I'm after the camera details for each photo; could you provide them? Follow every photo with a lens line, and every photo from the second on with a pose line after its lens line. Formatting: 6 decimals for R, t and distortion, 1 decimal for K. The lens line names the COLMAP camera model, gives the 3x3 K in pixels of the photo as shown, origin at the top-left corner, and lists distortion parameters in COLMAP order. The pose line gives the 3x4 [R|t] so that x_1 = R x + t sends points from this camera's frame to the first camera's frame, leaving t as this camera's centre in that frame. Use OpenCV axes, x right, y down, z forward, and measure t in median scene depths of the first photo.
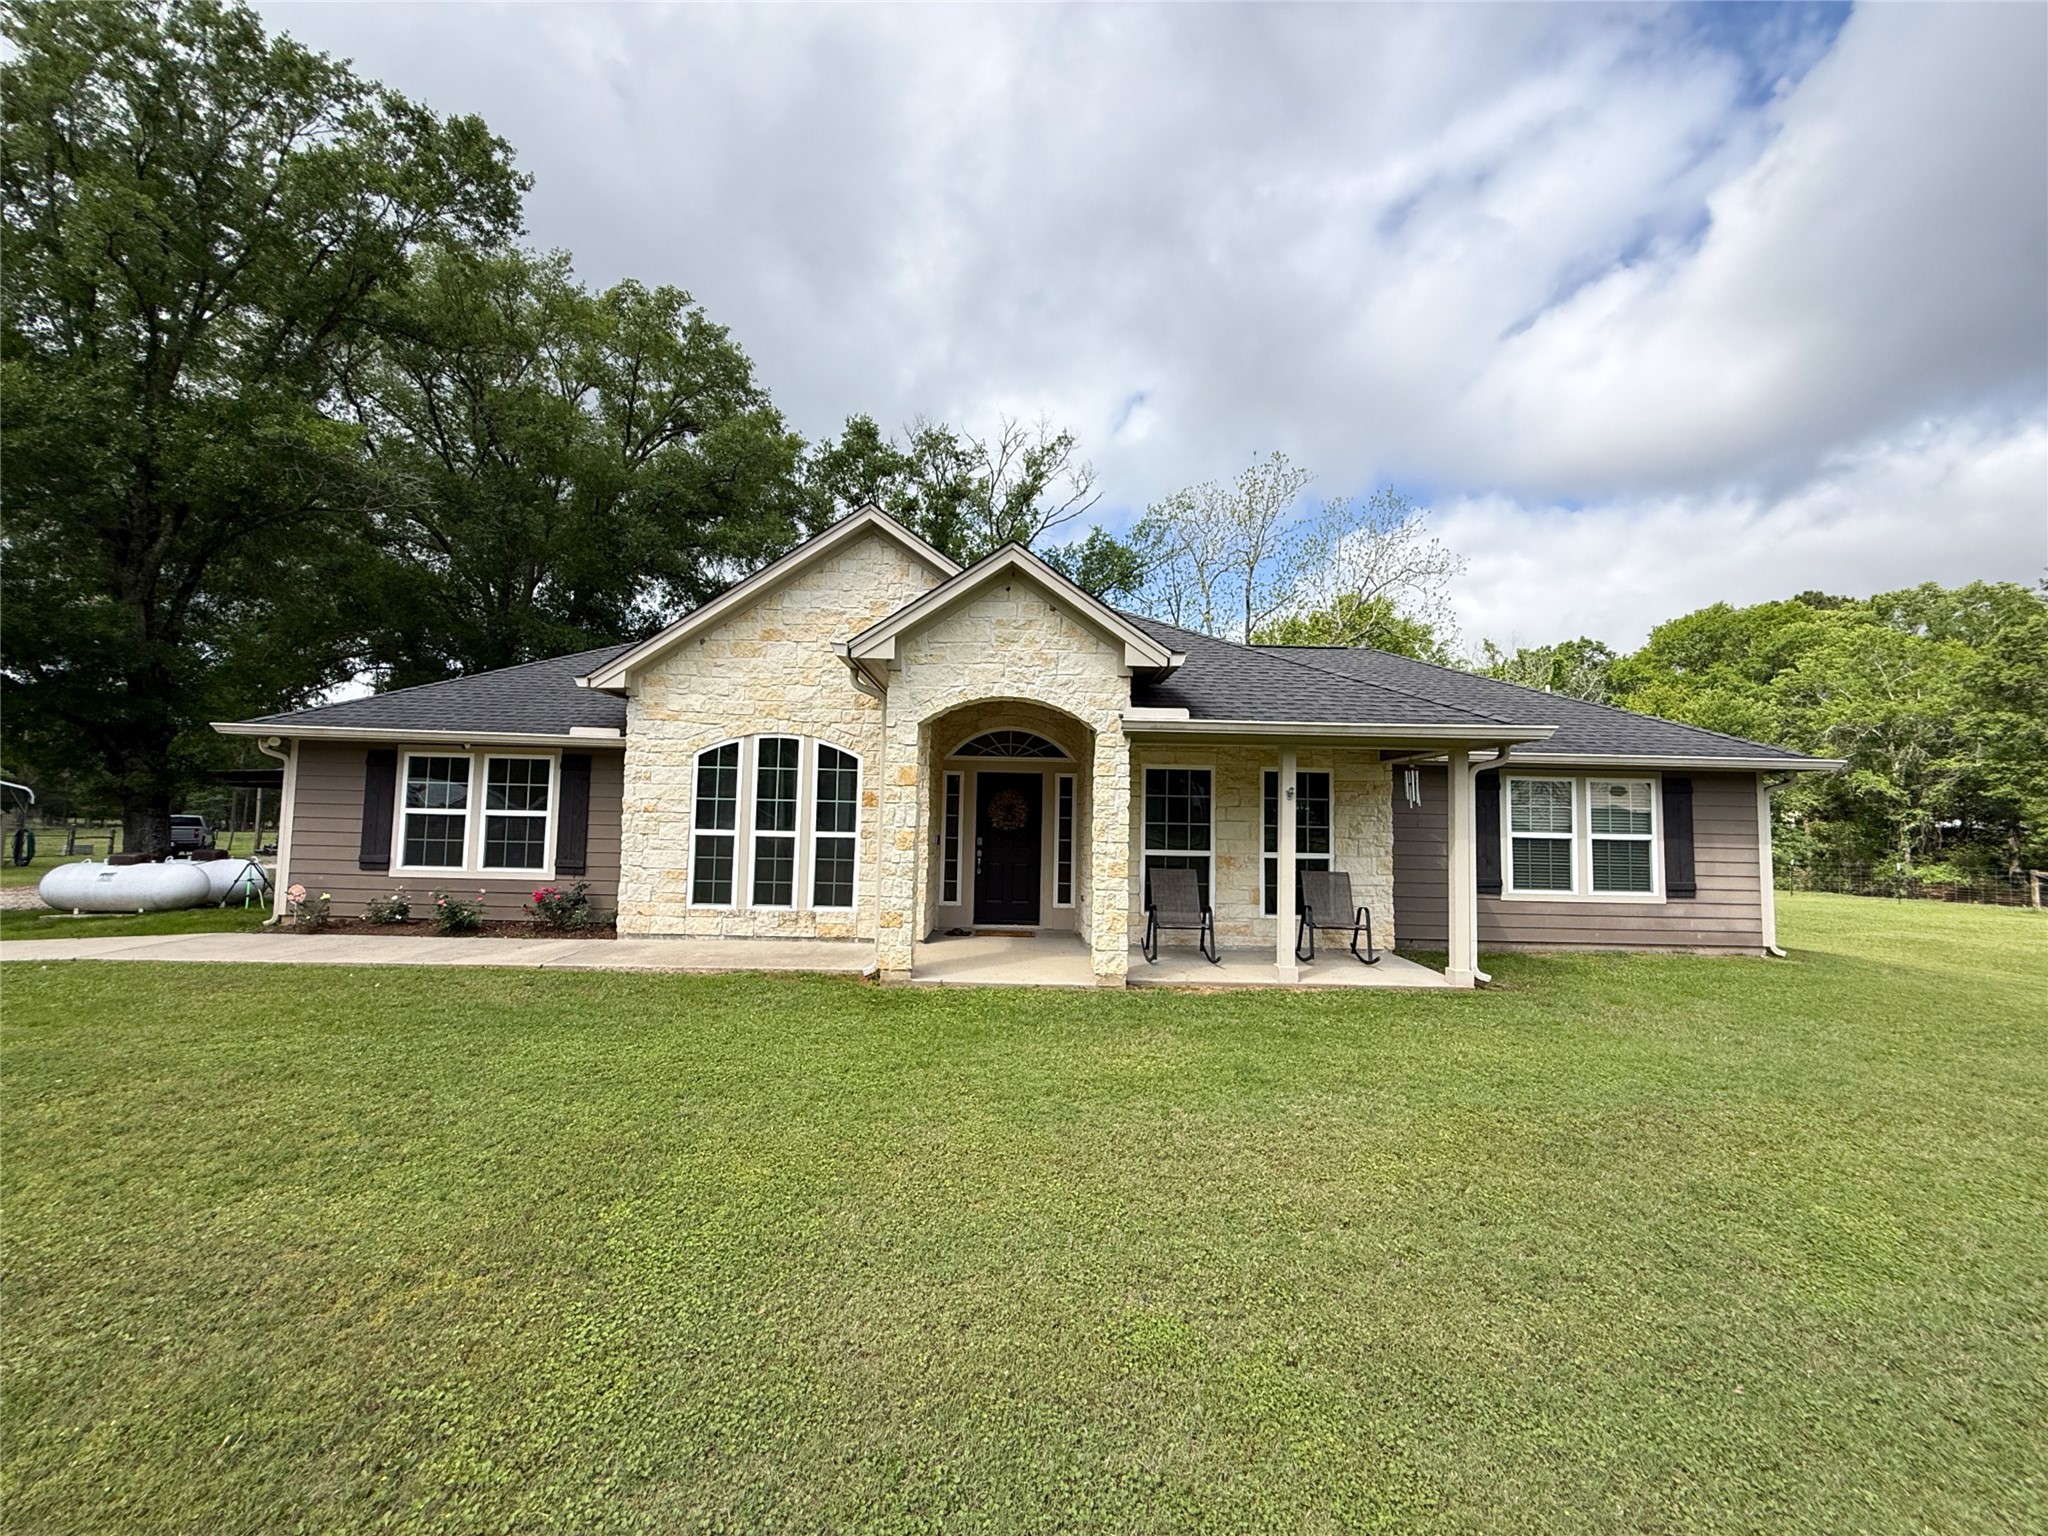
lens RADIAL K [[815.5, 0, 1024.9], [0, 815.5, 765.2], [0, 0, 1]] dist [0.001024, -0.000219]
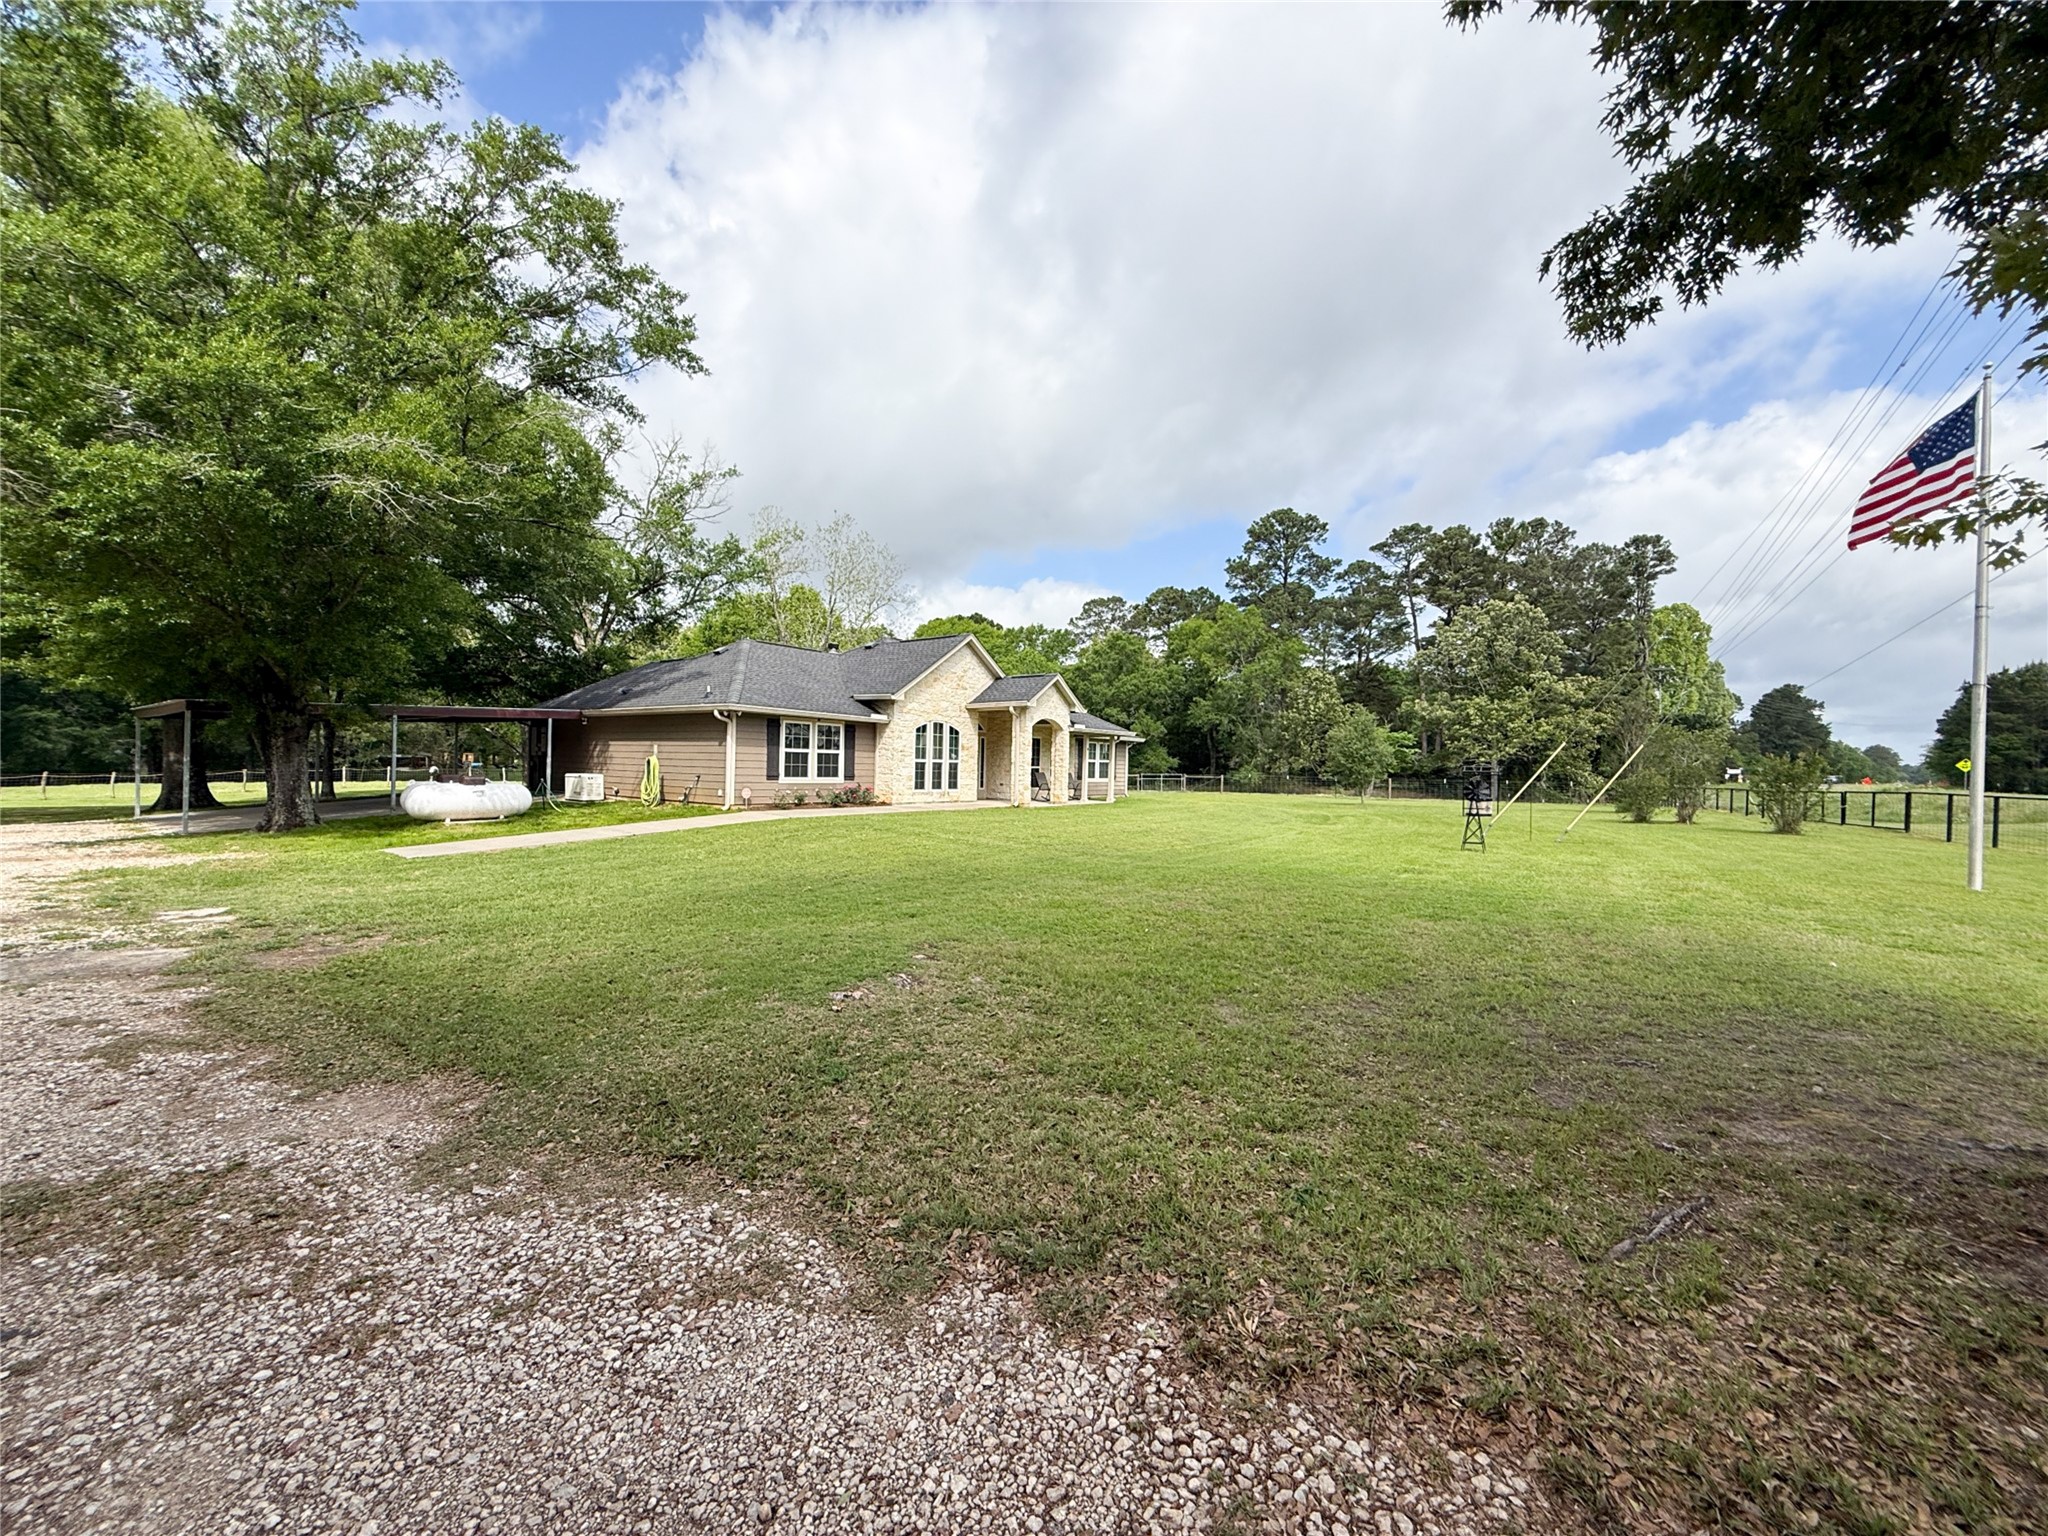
lens RADIAL K [[815.5, 0, 1016.3], [0, 815.5, 760.5], [0, 0, 1]] dist [0.001024, -0.000219]
pose [[0.615086, -0.001919, 0.788458, -1.982510], [-0.068338, 0.996104, 0.055736, -0.068172], [-0.785493, -0.088164, 0.612558, -0.666103]]
